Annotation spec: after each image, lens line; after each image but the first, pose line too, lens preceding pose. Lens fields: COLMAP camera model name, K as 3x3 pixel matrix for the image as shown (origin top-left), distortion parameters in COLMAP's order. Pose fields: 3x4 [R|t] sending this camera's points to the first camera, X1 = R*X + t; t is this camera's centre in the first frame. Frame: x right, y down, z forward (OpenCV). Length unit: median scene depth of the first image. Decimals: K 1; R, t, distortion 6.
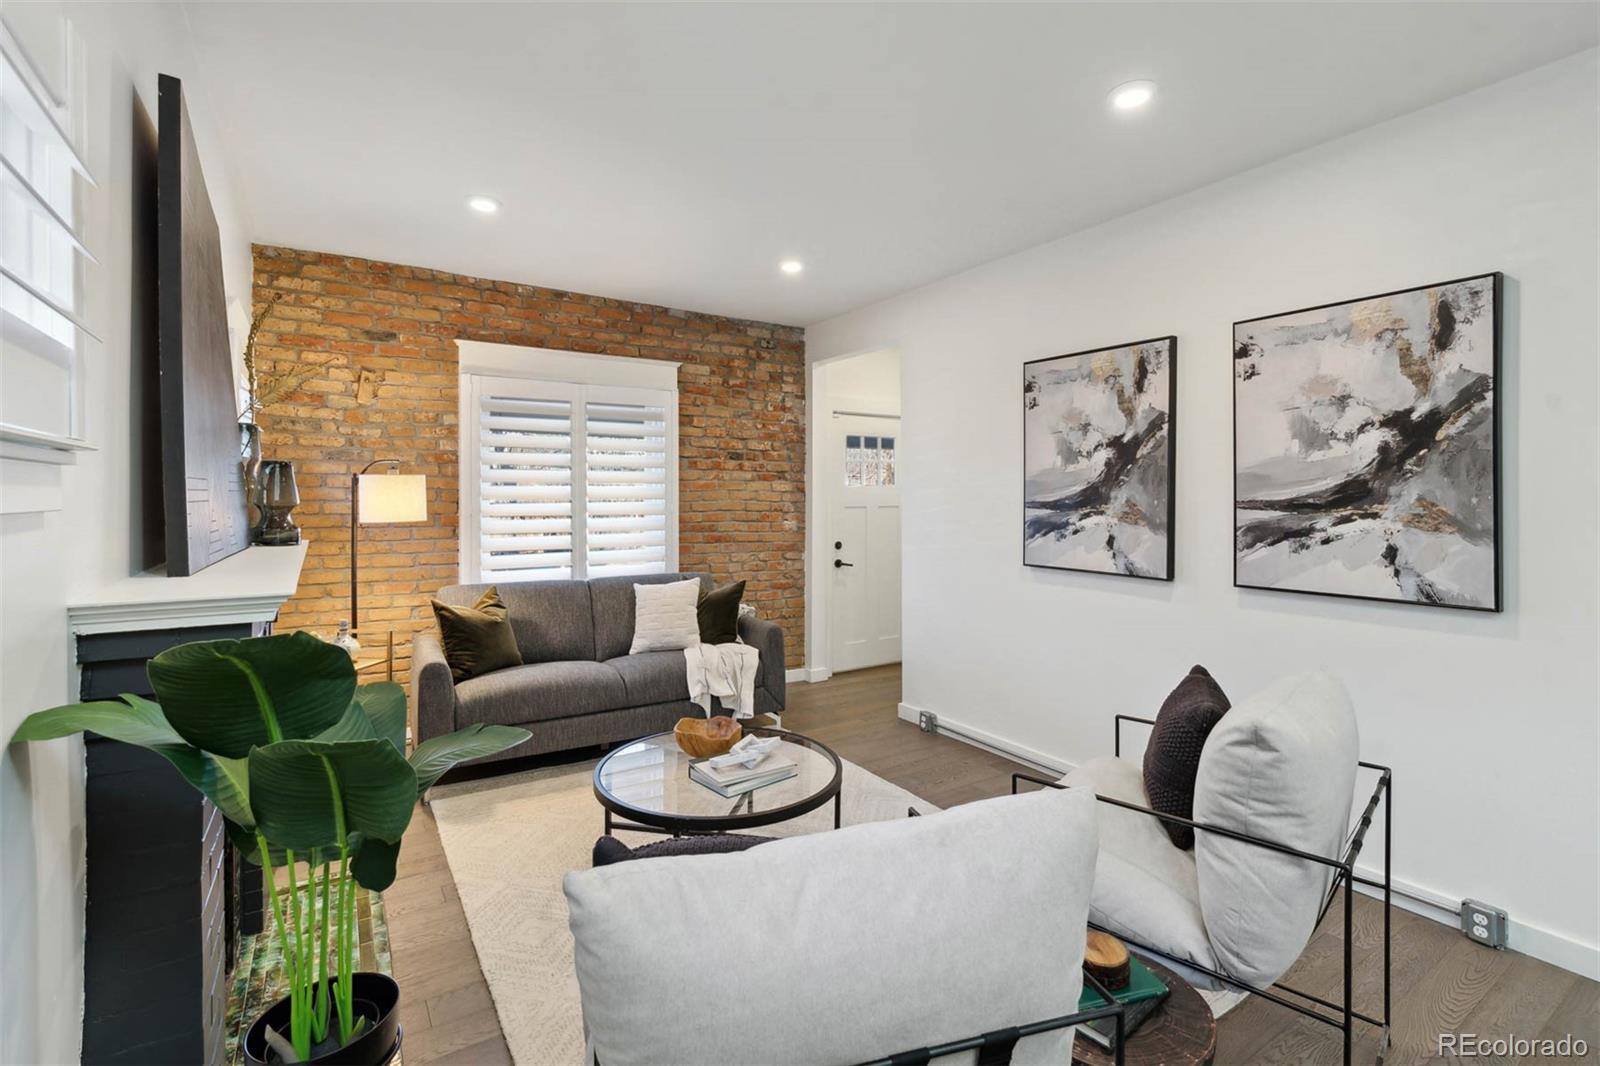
lens RADIAL K [[726.7, 0, 805.0], [0, 726.7, 495.8], [0, 0, 1]] dist [0.000823, 0.002902]
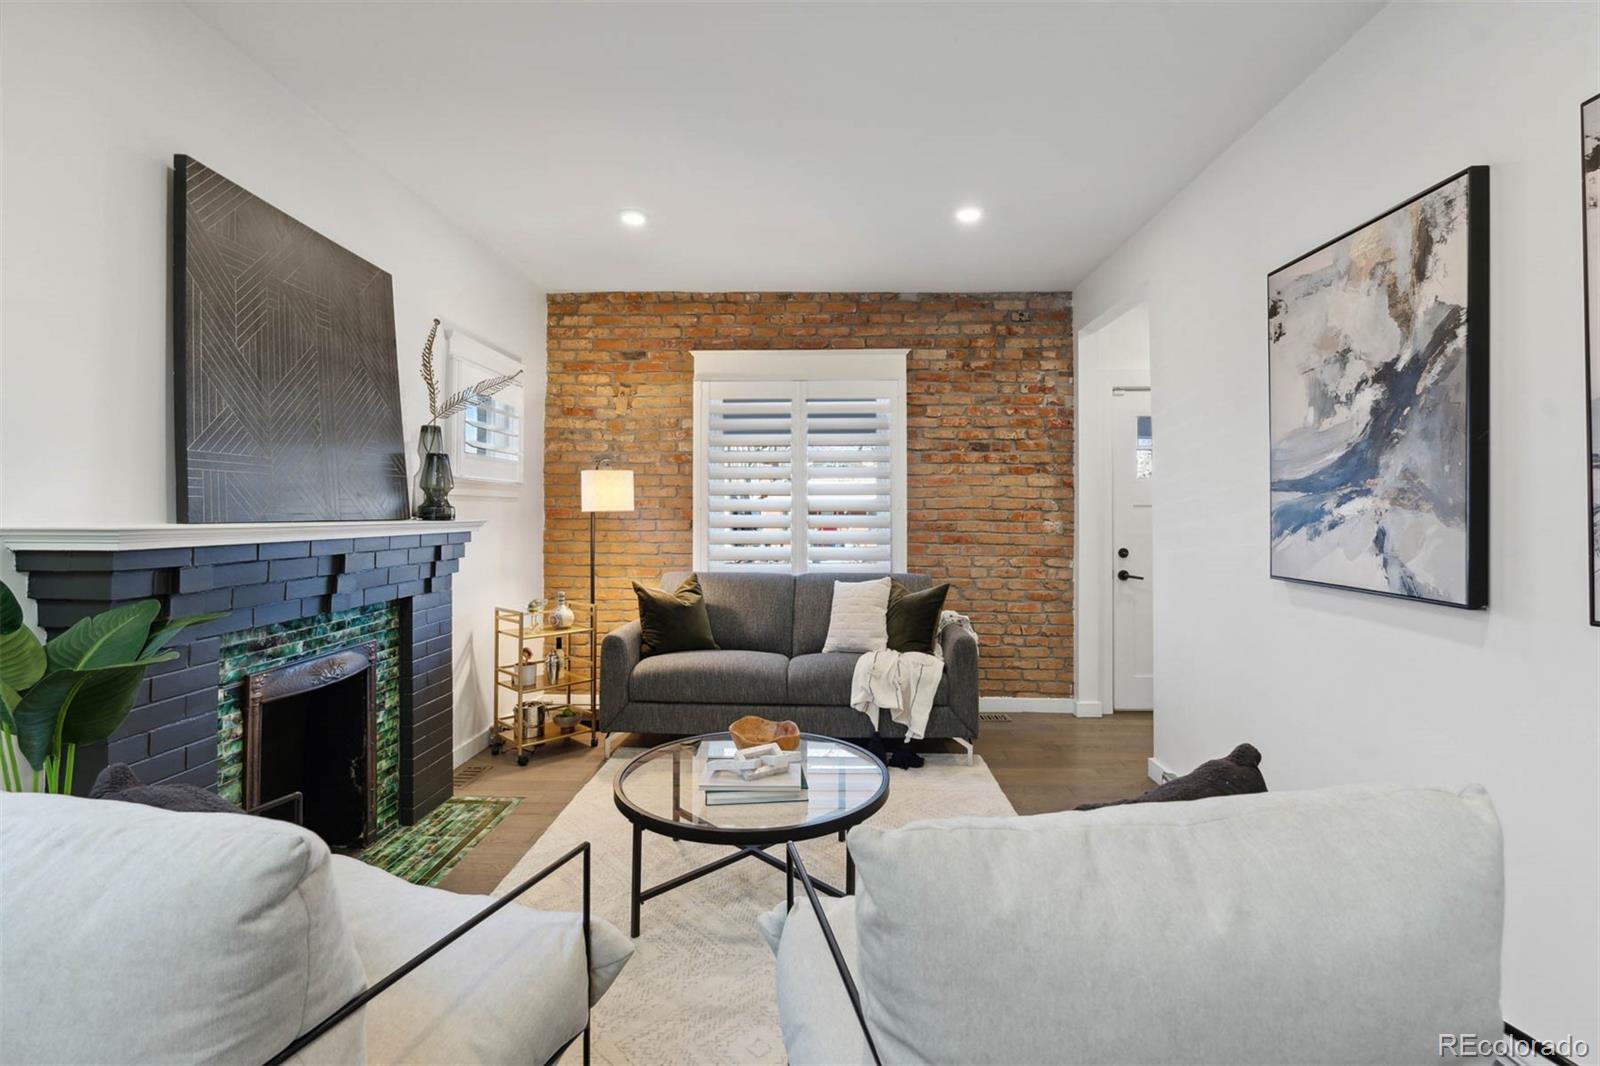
lens RADIAL K [[726.7, 0, 813.7], [0, 726.7, 506.1], [0, 0, 1]] dist [0.000823, 0.002902]
pose [[0.826388, -0.006603, -0.563063, 0.314299], [0.001188, 0.999949, -0.009984, 0.034385], [0.563100, 0.007582, 0.826354, 0.202817]]
